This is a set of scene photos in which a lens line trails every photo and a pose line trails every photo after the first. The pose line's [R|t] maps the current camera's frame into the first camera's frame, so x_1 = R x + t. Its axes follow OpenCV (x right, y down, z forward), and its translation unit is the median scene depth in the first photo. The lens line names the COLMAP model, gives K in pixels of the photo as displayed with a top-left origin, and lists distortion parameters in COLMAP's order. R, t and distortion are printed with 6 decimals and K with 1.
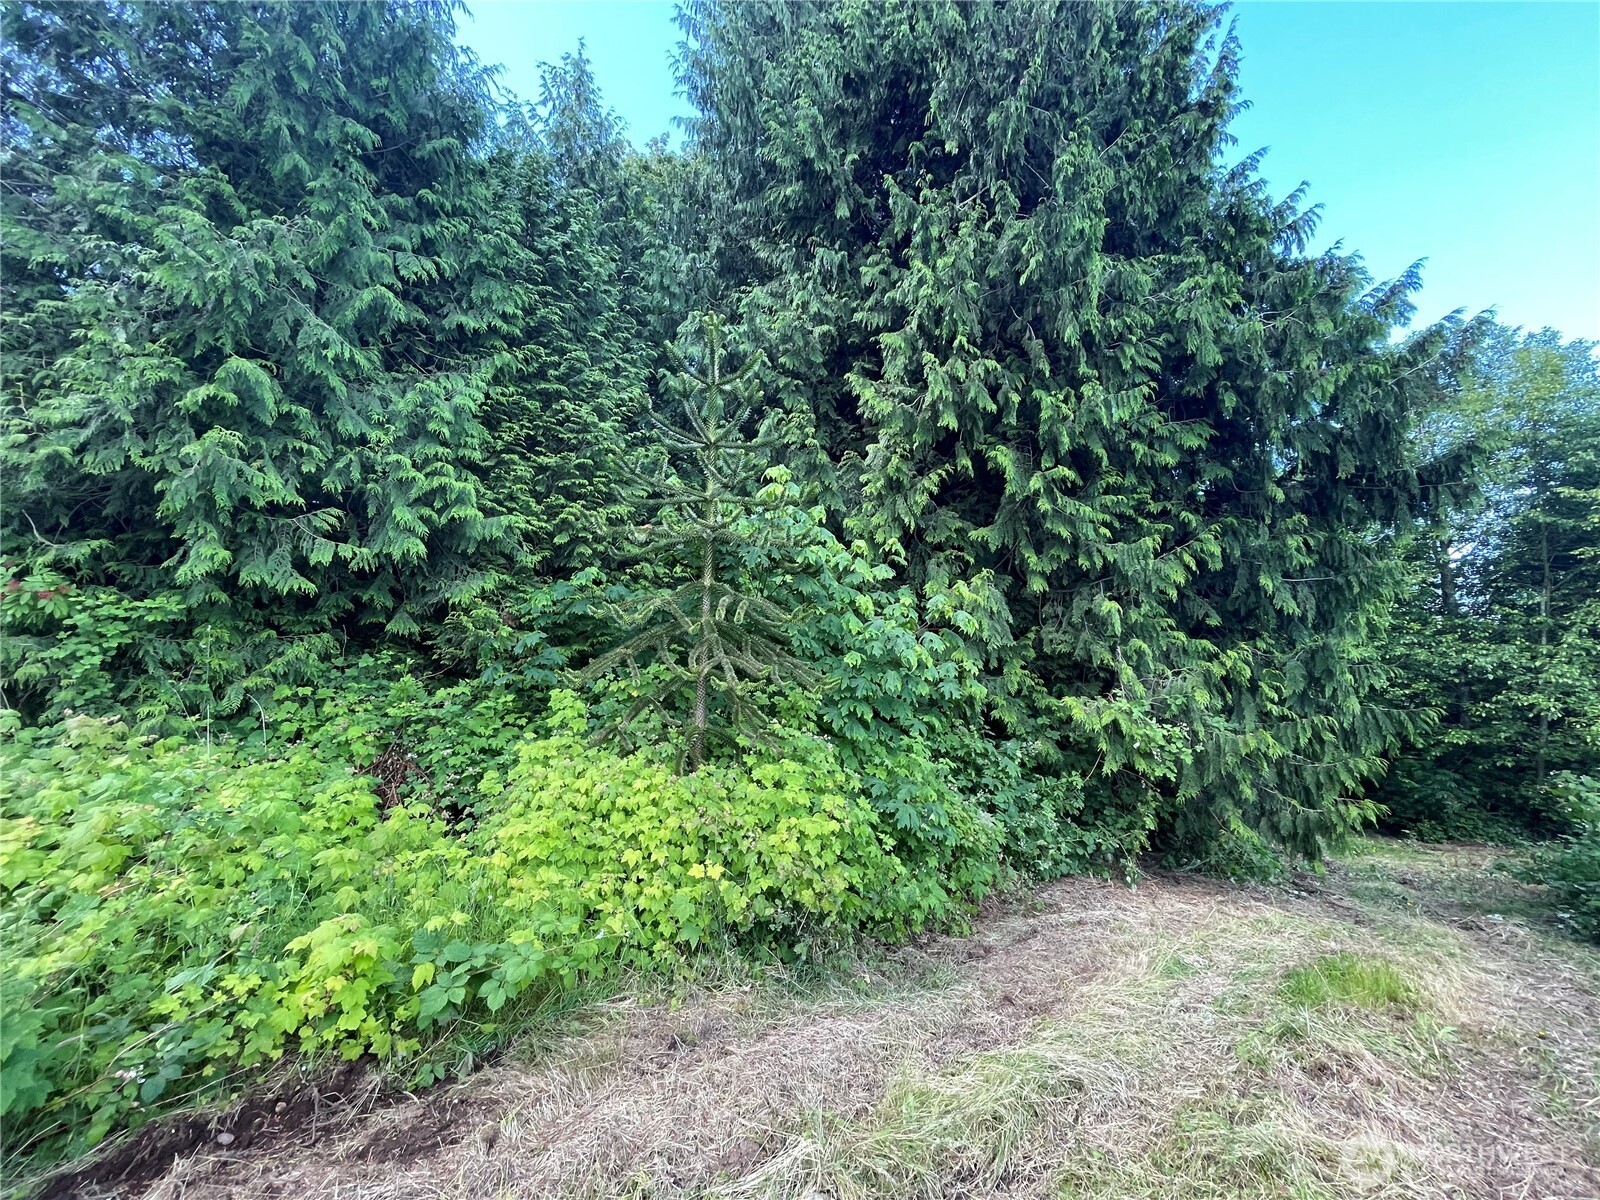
lens RADIAL K [[644.4, 0, 797.5], [0, 644.4, 600.9], [0, 0, 1]] dist [-0.001935, 0.001586]
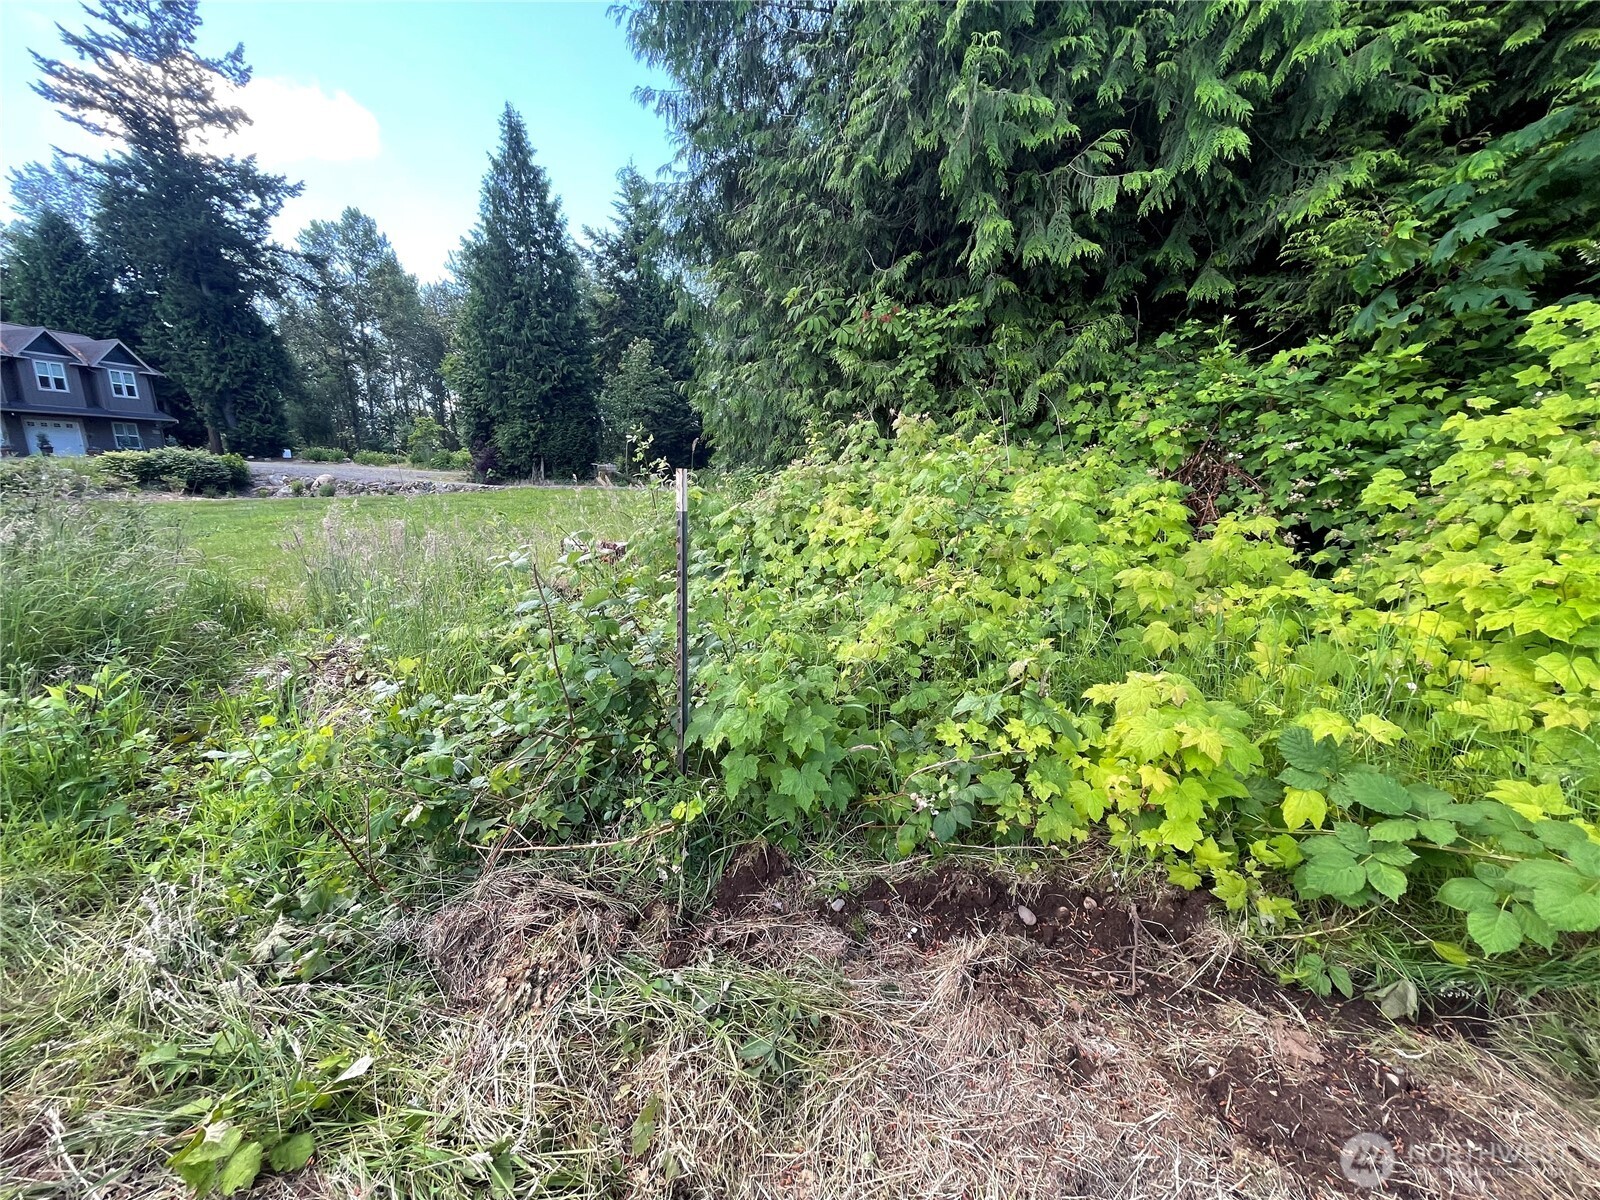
lens RADIAL K [[644.4, 0, 795.2], [0, 644.4, 600.6], [0, 0, 1]] dist [-0.001935, 0.001586]
pose [[0.463307, 0.160268, -0.871585, -0.197087], [0.201421, 0.938726, 0.279683, 0.104170], [0.863004, -0.305135, 0.402637, 0.272997]]
